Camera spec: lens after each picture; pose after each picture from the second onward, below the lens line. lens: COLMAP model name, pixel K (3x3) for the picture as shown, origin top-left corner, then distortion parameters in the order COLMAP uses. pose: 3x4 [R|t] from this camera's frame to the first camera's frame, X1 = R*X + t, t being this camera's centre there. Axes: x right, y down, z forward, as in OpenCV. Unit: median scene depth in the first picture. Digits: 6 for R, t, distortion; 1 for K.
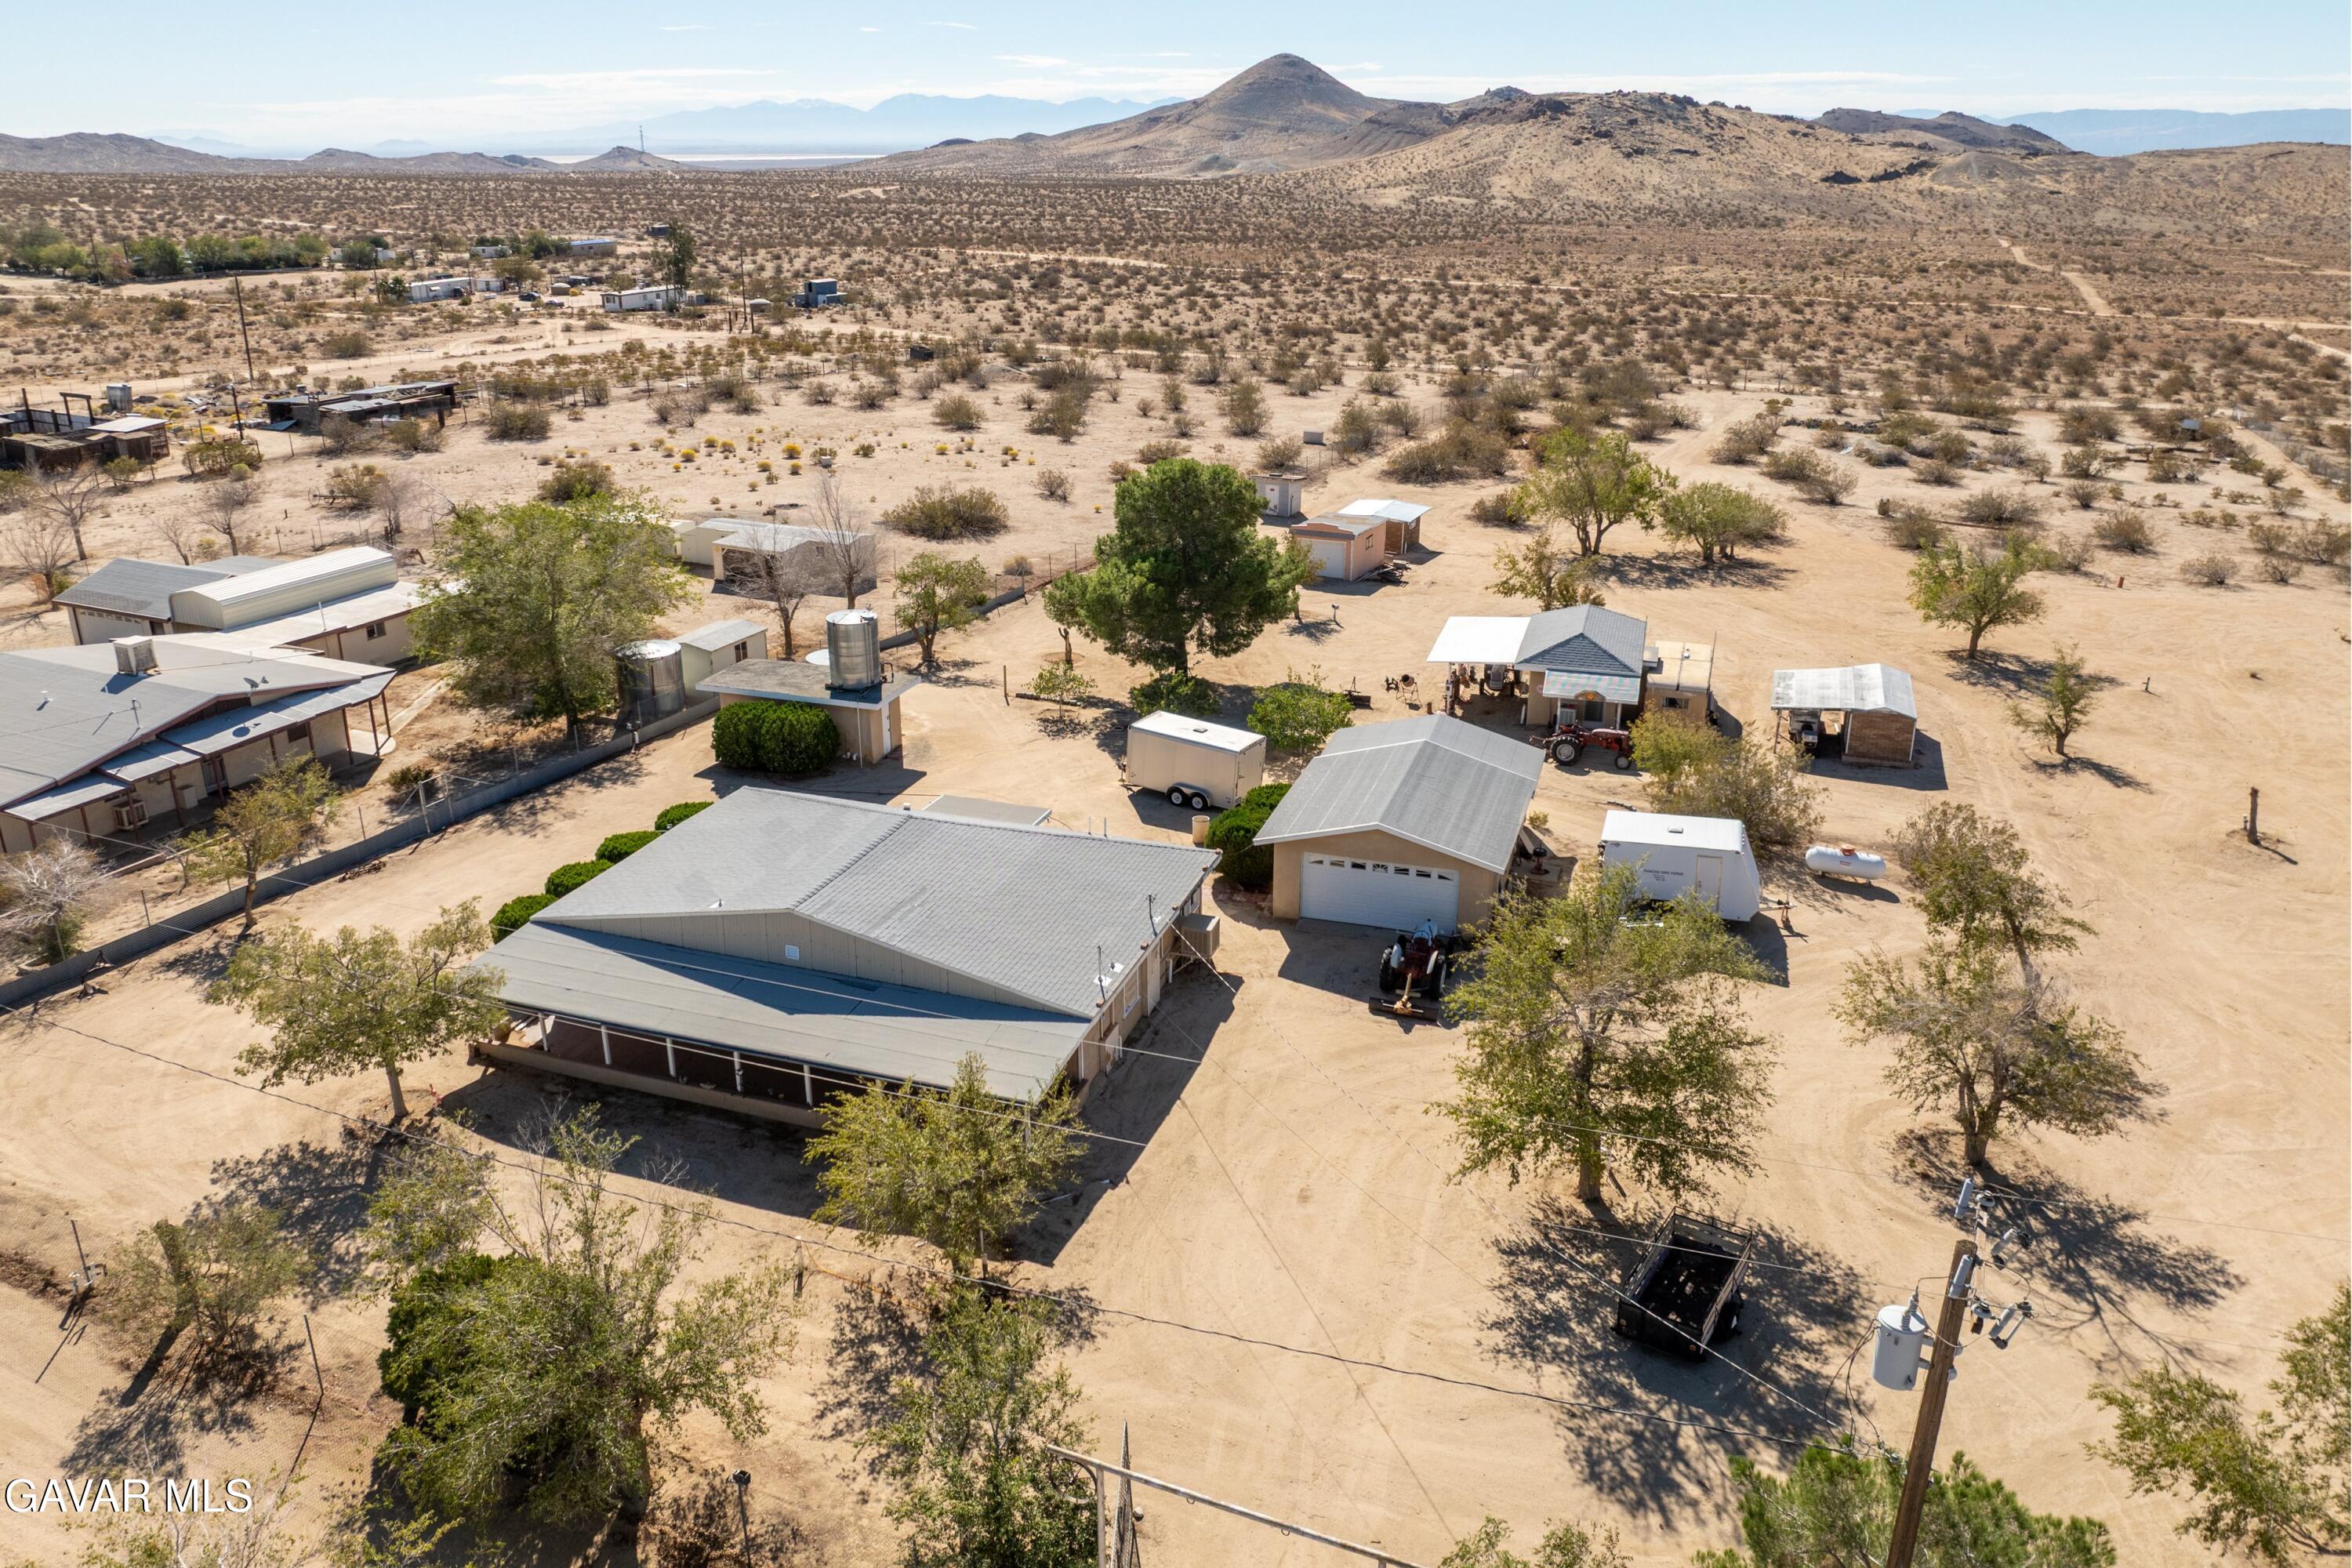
lens RADIAL K [[1641.2, 0, 1176.0], [0, 1641.2, 784.0], [0, 0, 1]] dist [-0.010740, -0.038226]
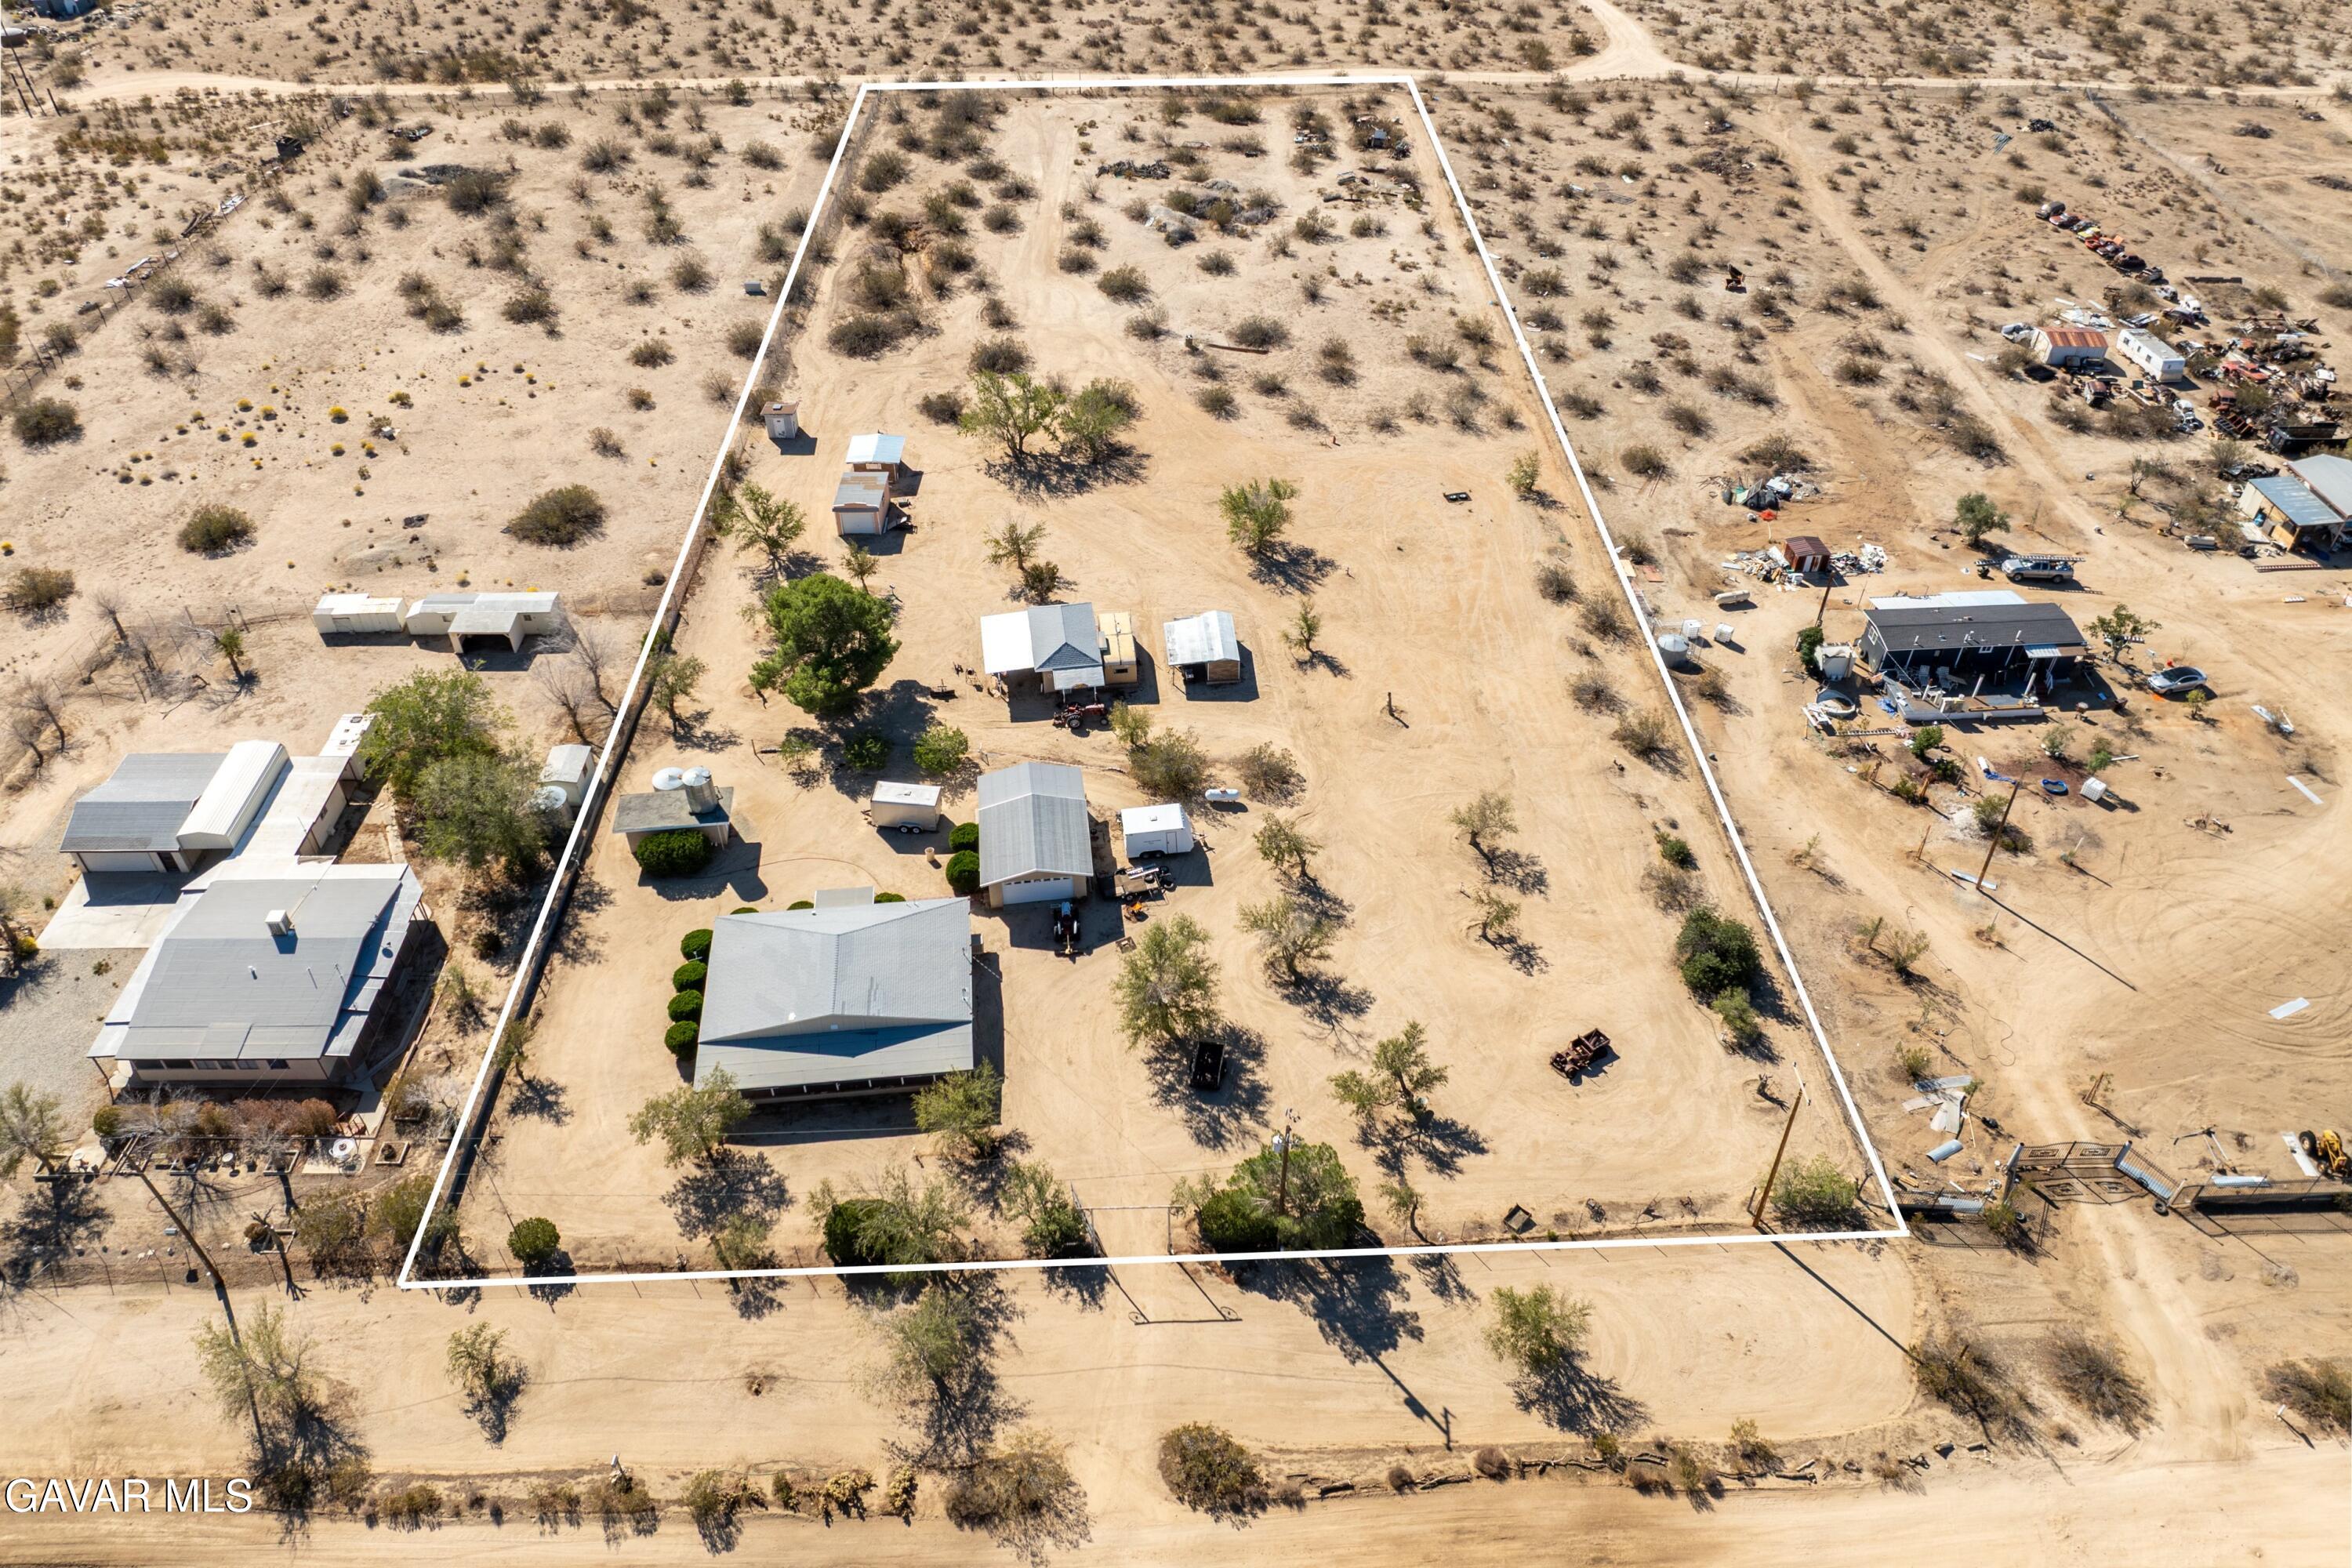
lens RADIAL K [[1641.2, 0, 1176.0], [0, 1641.2, 784.0], [0, 0, 1]] dist [-0.010740, -0.038226]
pose [[0.908516, -0.279748, 0.310385, -0.373940], [0.155754, 0.916008, 0.369690, -0.897910], [-0.387735, -0.287525, 0.875780, -1.023502]]
